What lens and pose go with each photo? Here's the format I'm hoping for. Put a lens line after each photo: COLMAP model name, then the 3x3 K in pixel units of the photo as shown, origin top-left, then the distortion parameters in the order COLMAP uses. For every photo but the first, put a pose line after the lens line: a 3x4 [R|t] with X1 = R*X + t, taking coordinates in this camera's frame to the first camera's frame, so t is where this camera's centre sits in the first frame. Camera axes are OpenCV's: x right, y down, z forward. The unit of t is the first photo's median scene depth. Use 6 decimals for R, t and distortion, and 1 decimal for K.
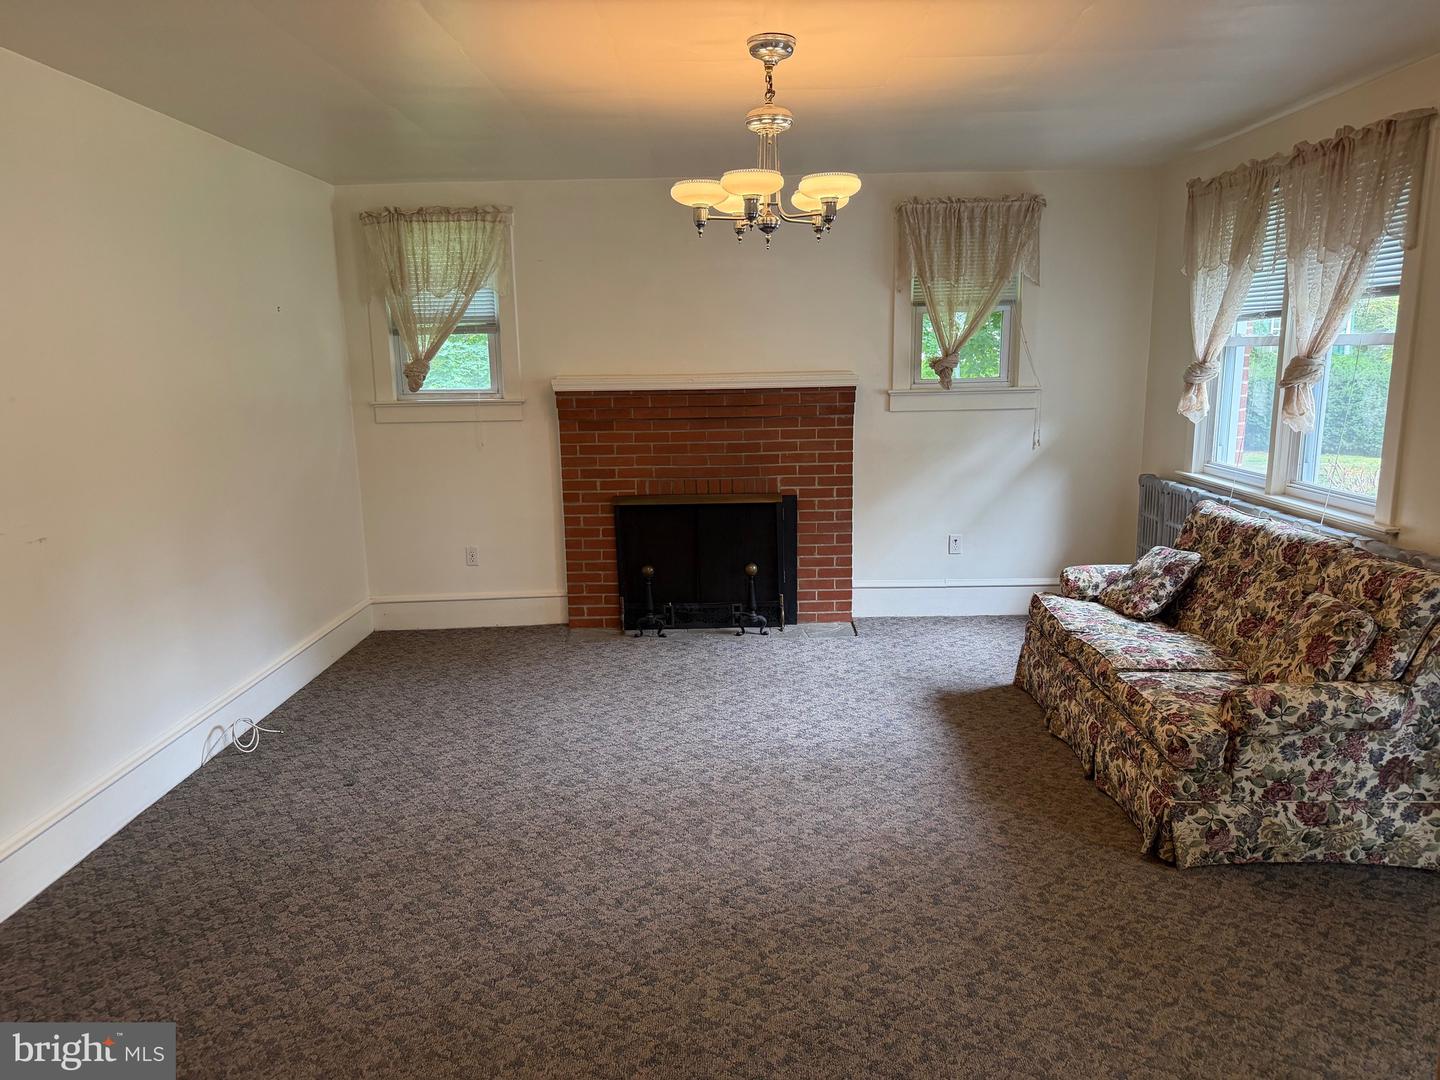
lens RADIAL K [[1008.8, 0, 713.7], [0, 1008.8, 546.0], [0, 0, 1]] dist [0.071107, -0.095385]
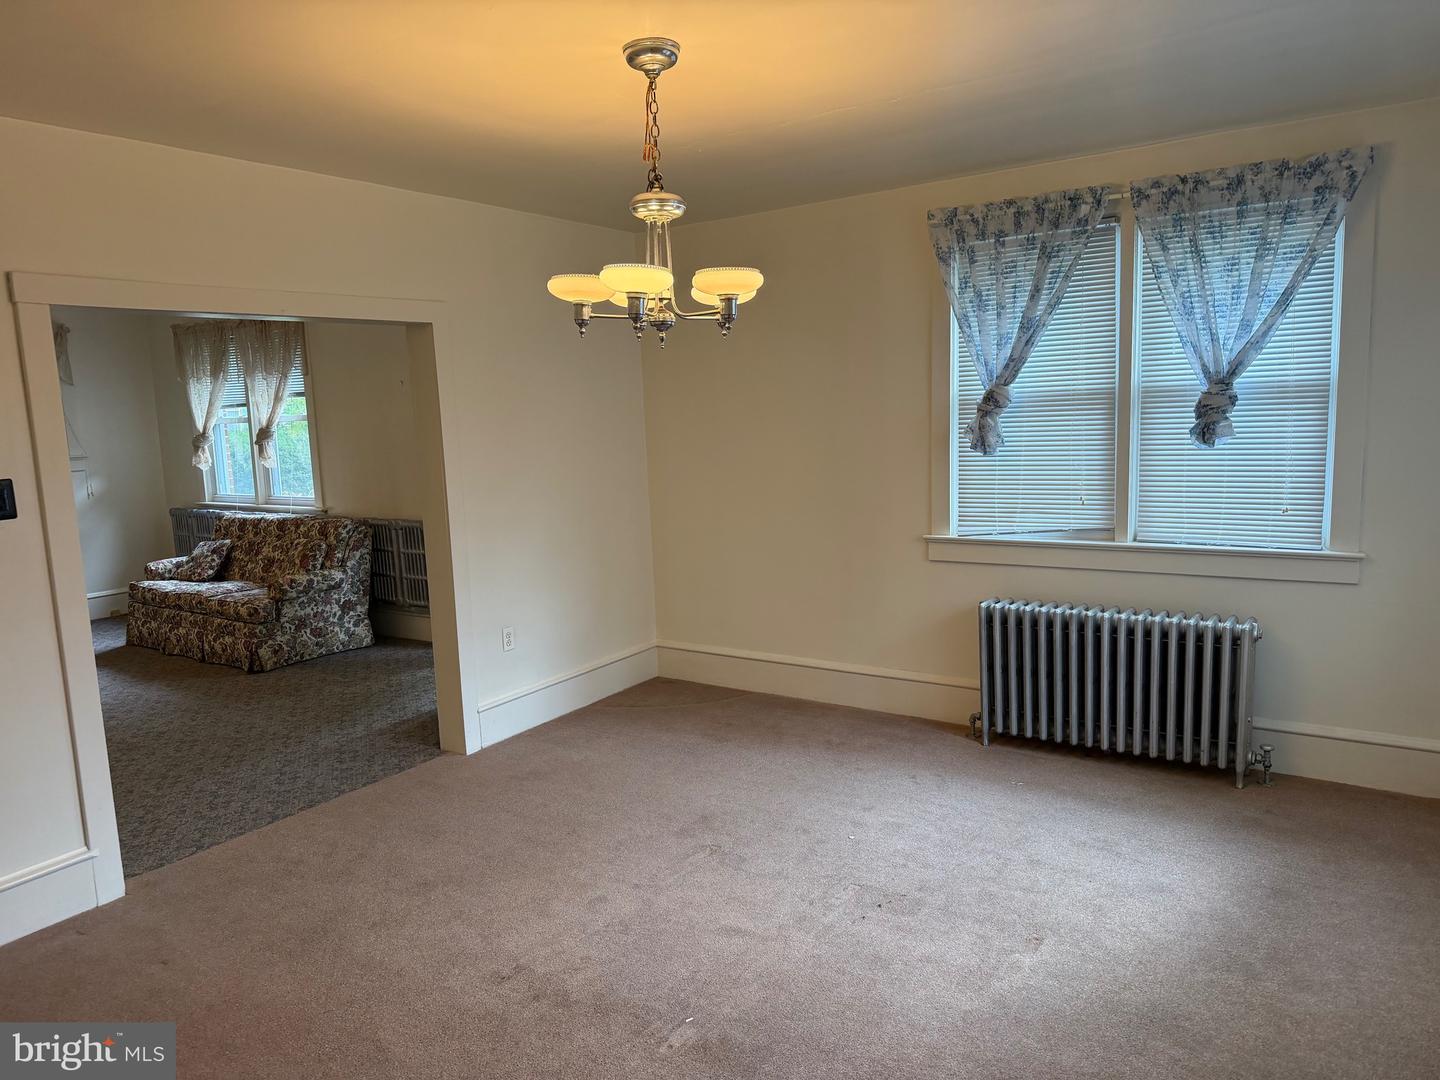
lens RADIAL K [[1008.8, 0, 713.7], [0, 1008.8, 546.0], [0, 0, 1]] dist [0.071107, -0.095385]
pose [[0.563260, -0.119972, 0.817523, -0.399985], [0.184155, 0.982744, 0.017338, 0.114515], [-0.805497, 0.140785, 0.575634, -0.554511]]
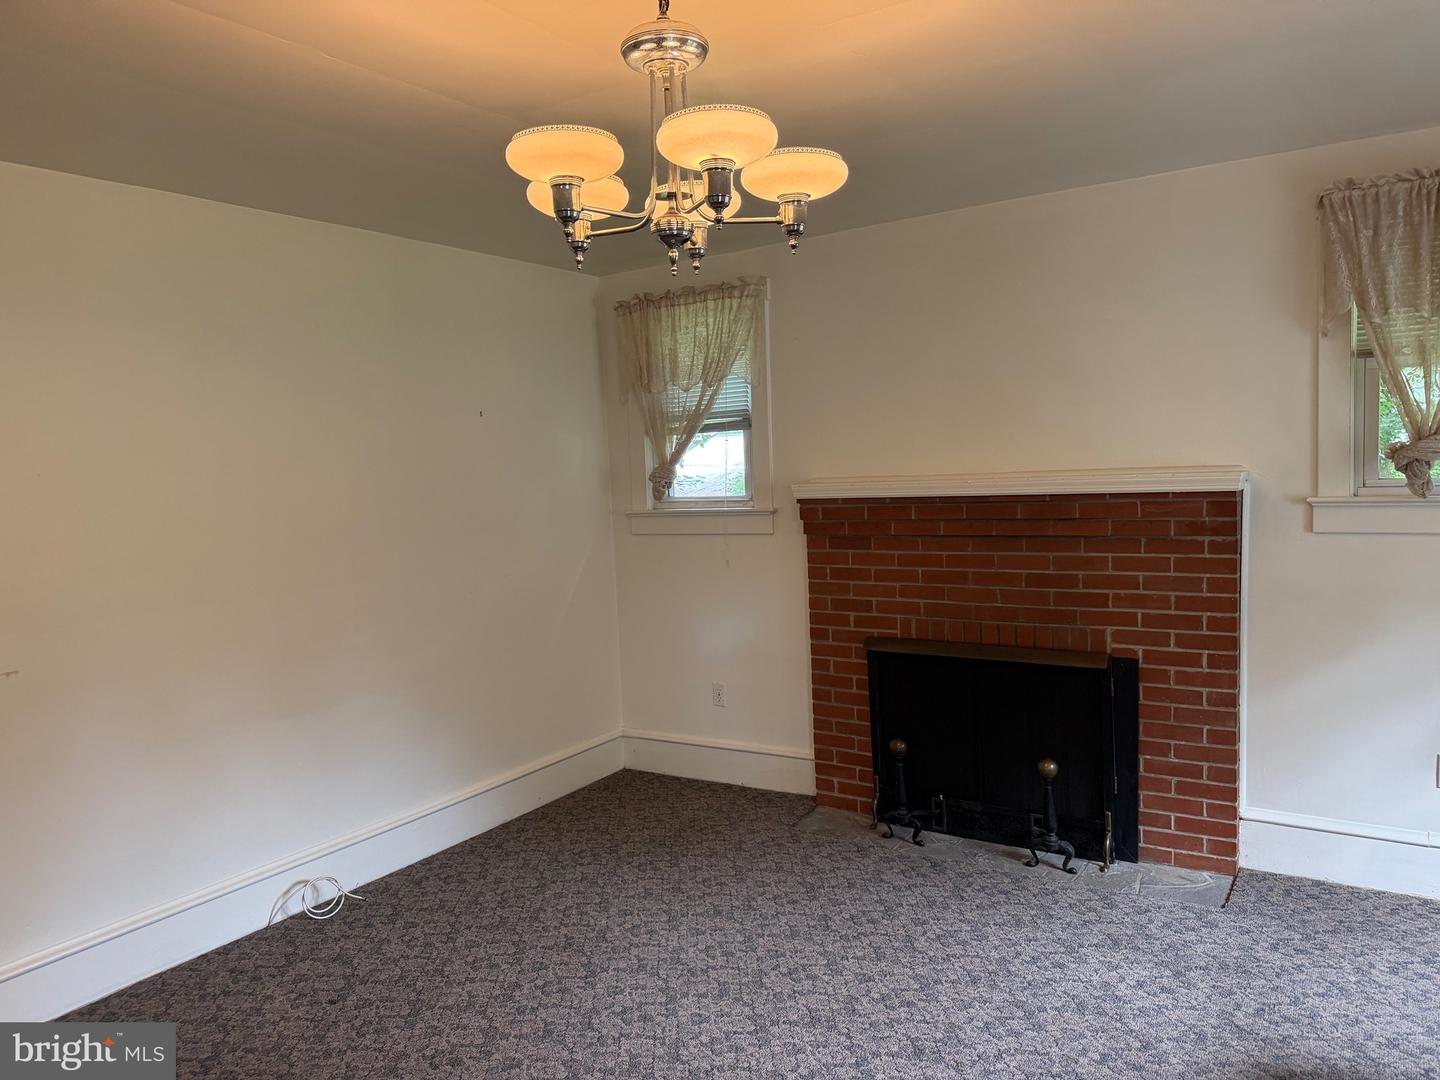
lens RADIAL K [[994.2, 0, 719.3], [0, 994.2, 534.4], [0, 0, 1]] dist [0.156239, -0.284192]
pose [[0.834533, 0.023317, -0.550465, 0.255378], [-0.075969, 0.994431, -0.073051, -0.074284], [0.545696, 0.102781, 0.831656, 0.376862]]
